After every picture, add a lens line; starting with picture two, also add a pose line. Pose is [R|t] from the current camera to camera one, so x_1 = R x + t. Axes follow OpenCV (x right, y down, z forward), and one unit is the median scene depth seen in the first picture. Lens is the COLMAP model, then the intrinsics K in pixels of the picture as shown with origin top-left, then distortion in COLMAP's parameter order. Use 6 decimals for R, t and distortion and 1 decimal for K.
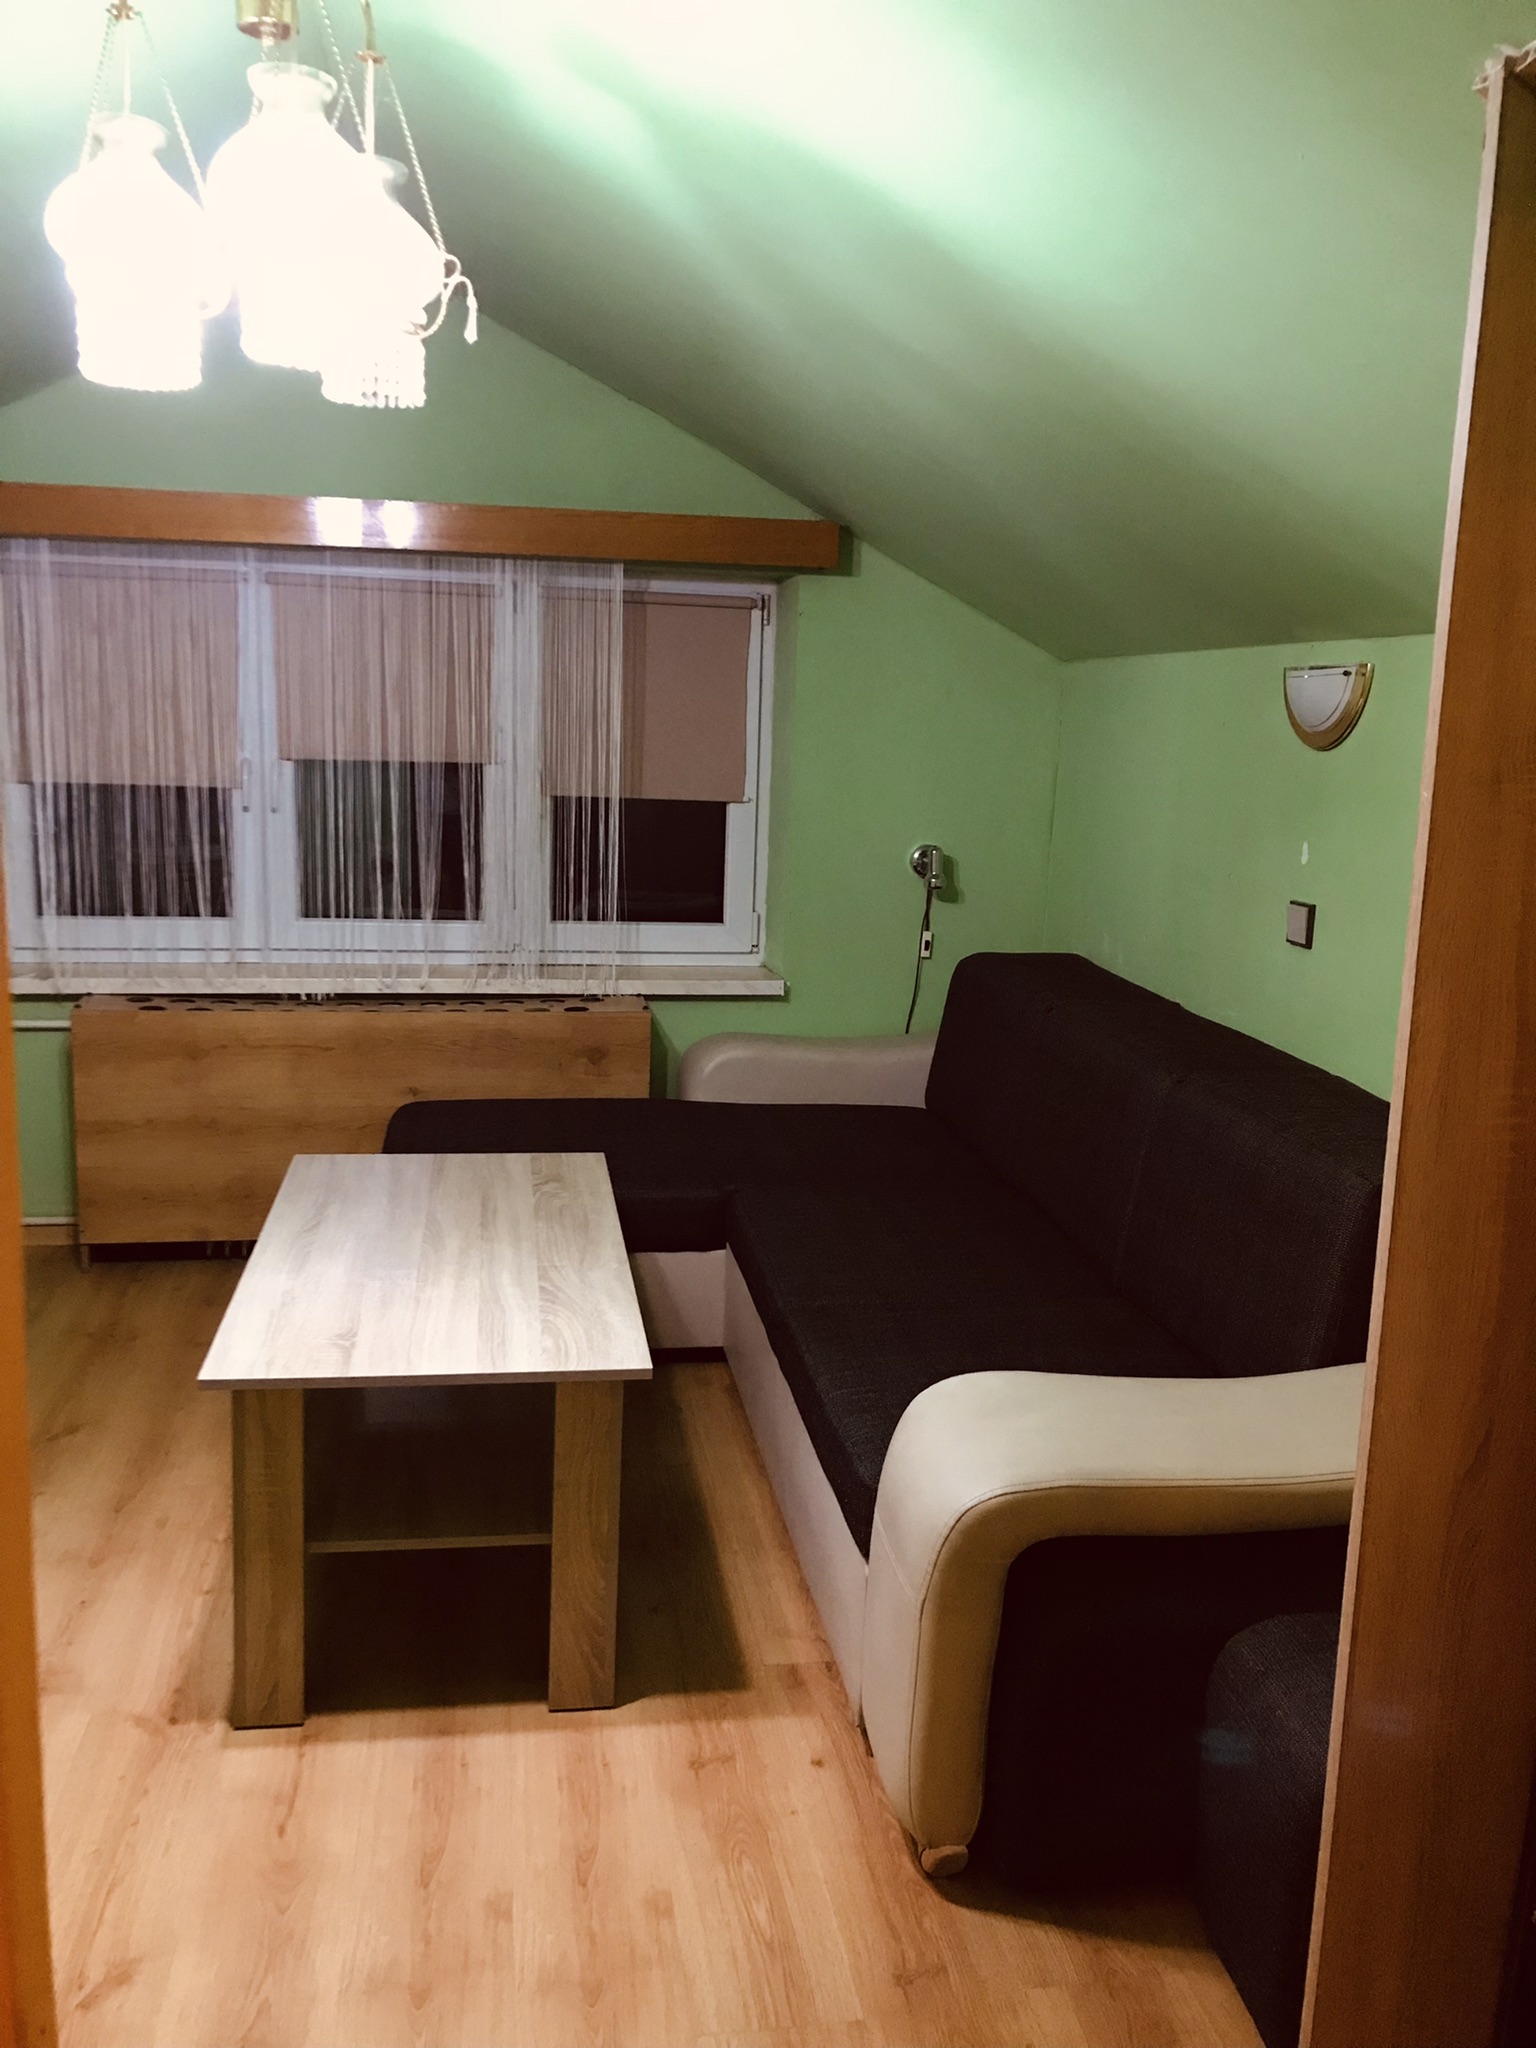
lens RADIAL K [[1631.9, 0, 773.1], [0, 1631.9, 1016.3], [0, 0, 1]] dist [0.008870, -0.030409]
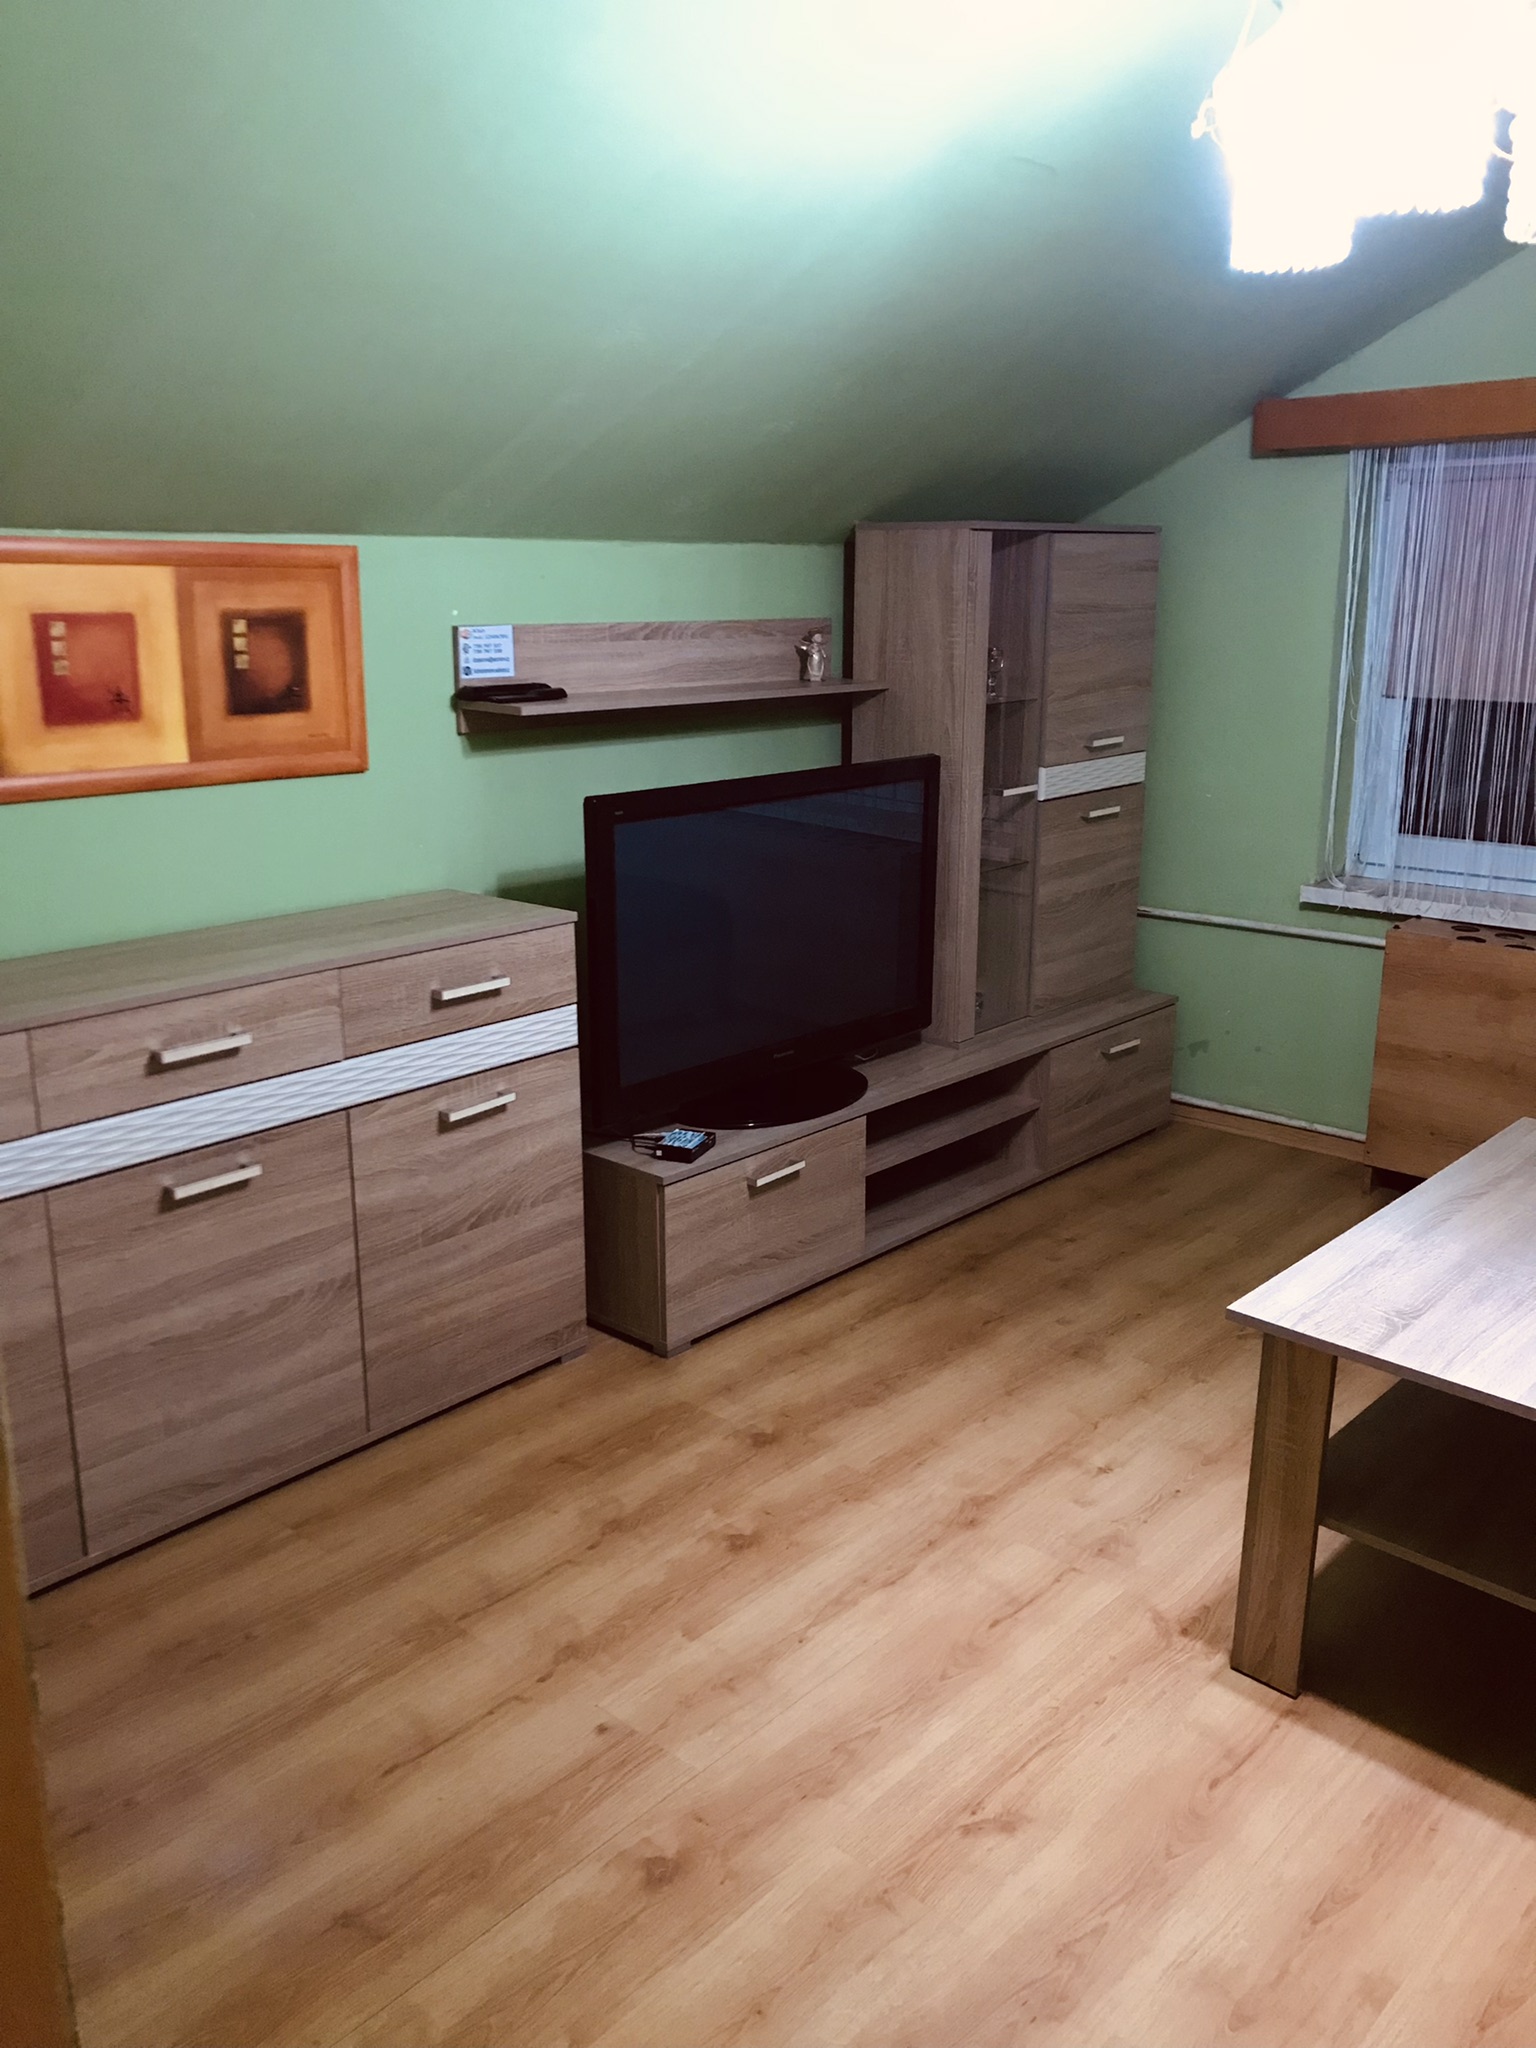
lens RADIAL K [[1631.9, 0, 773.1], [0, 1631.9, 1016.3], [0, 0, 1]] dist [0.008870, -0.030409]
pose [[0.613097, 0.166112, -0.772346, 0.124173], [-0.130528, 0.985507, 0.108343, -0.011704], [0.779150, 0.034388, 0.625894, 0.103816]]
